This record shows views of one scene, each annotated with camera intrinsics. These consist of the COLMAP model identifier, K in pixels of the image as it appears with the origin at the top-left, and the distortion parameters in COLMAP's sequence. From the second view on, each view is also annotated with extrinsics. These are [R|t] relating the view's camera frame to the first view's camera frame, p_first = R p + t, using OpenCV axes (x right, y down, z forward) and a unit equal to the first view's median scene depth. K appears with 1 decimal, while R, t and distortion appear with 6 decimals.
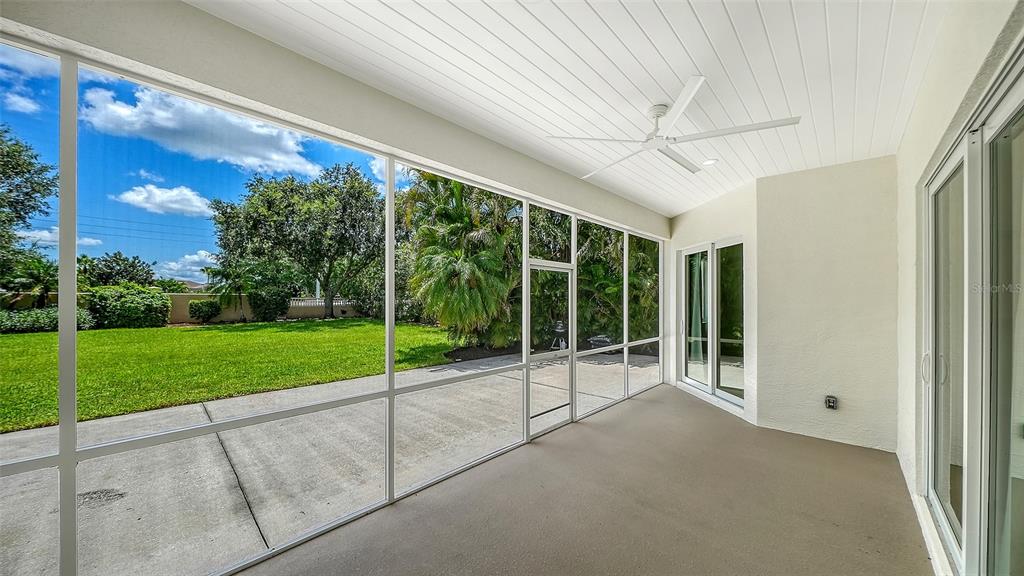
lens RADIAL K [[349.2, 0, 505.0], [0, 349.2, 304.0], [0, 0, 1]] dist [-0.014116, 0.000011]
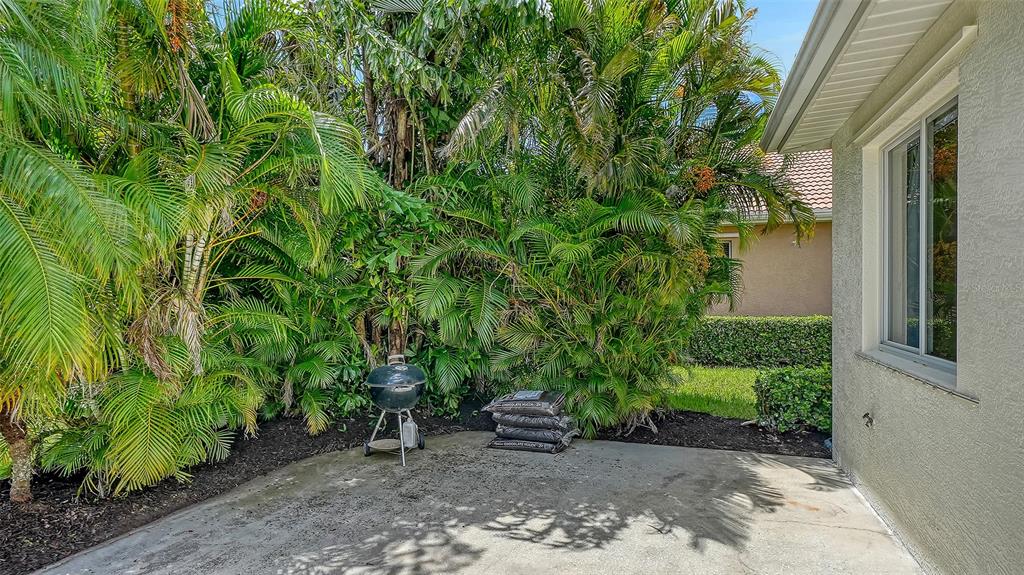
lens RADIAL K [[541.6, 0, 510.0], [0, 541.6, 290.7], [0, 0, 1]] dist [-0.001497, -0.000043]
pose [[0.914045, -0.008490, 0.405523, 0.091350], [0.013255, 0.999872, -0.008943, -0.002815], [-0.405395, 0.013549, 0.914041, 0.861837]]
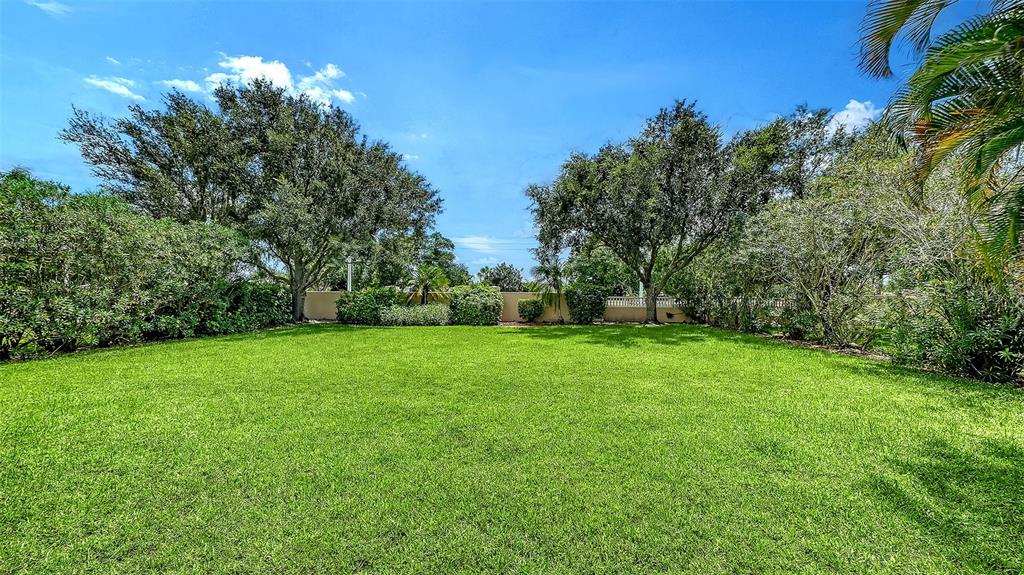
lens RADIAL K [[389.4, 0, 531.6], [0, 389.4, 291.8], [0, 0, 1]] dist [-0.007205, 0.000778]
pose [[0.717958, -0.007771, -0.696043, -0.447827], [-0.015031, 0.999531, -0.026664, -0.008772], [0.695925, 0.029605, 0.717504, 0.911169]]
